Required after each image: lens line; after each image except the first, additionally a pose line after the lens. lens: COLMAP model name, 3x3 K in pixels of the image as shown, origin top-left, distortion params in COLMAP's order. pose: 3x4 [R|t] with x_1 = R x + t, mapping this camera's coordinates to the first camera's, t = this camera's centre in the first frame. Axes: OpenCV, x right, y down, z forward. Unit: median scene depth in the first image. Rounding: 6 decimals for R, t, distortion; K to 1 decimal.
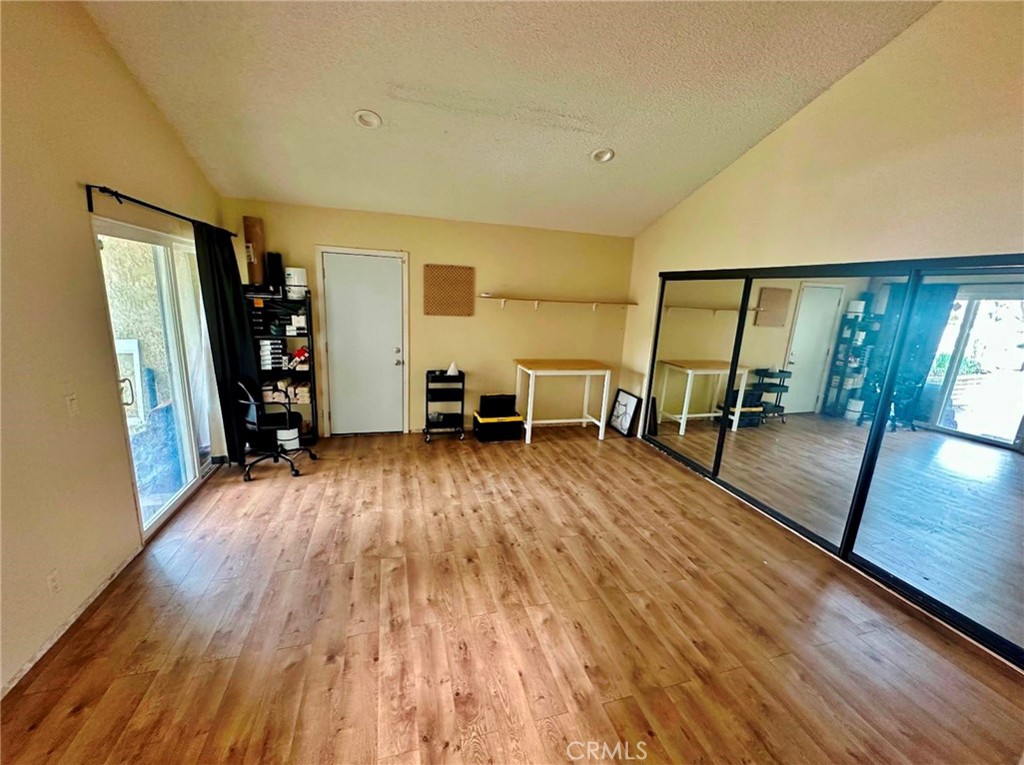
lens RADIAL K [[405.1, 0, 514.0], [0, 405.1, 385.6], [0, 0, 1]] dist [-0.001775, 0.000000]
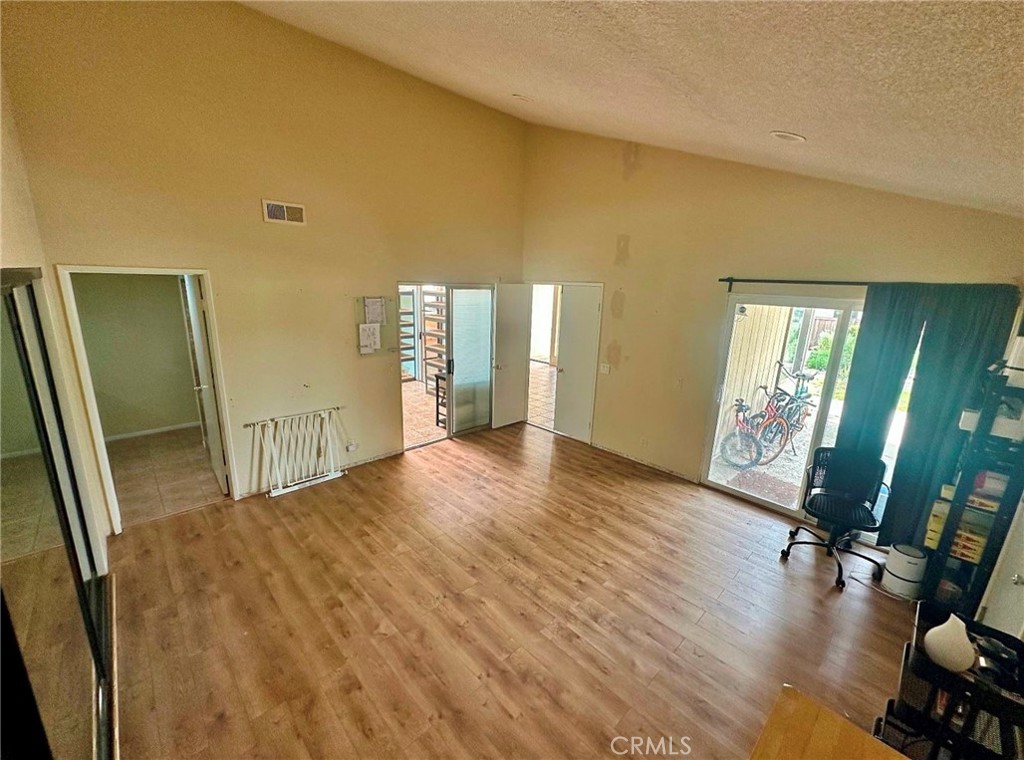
lens RADIAL K [[414.7, 0, 510.2], [0, 414.7, 378.3], [0, 0, 1]] dist [-0.000469, 0.000600]
pose [[-0.886057, 0.026451, -0.462821, 0.390530], [-0.178637, 0.901787, 0.393534, -0.369031], [0.427775, 0.431370, -0.794310, 1.279371]]
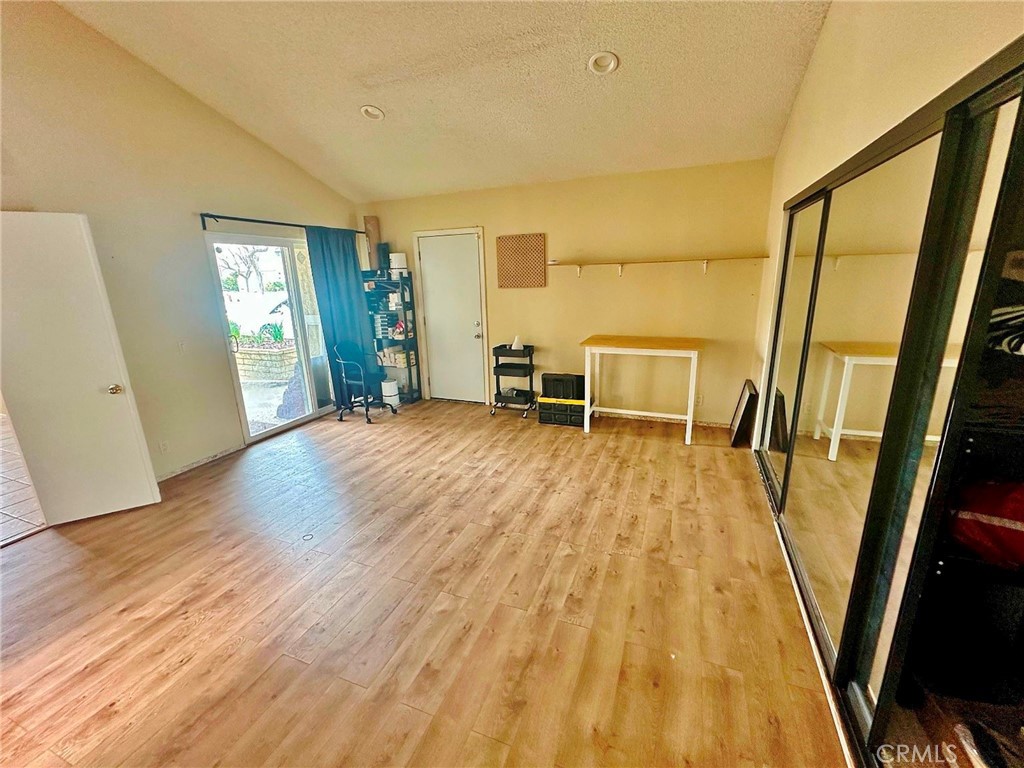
lens RADIAL K [[427.8, 0, 516.7], [0, 427.8, 387.1], [0, 0, 1]] dist [-0.002807, 0.000412]
pose [[0.783092, 0.088460, -0.615582, 0.605349], [-0.070072, 0.996079, 0.053998, 0.010524], [0.617945, 0.000850, 0.786221, 0.246597]]
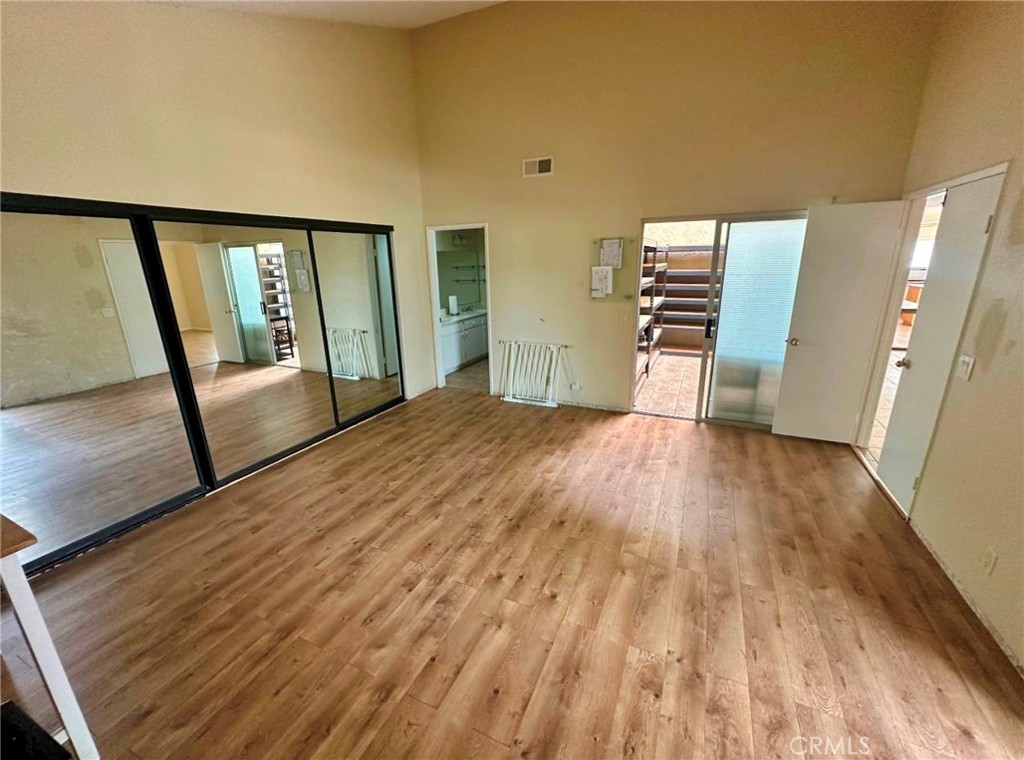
lens RADIAL K [[414.7, 0, 510.2], [0, 414.7, 378.3], [0, 0, 1]] dist [-0.000469, 0.000600]
pose [[-0.742317, -0.217409, 0.633797, -0.416924], [0.133665, 0.878837, 0.458016, -0.260585], [-0.656581, 0.424710, -0.623316, 1.119289]]
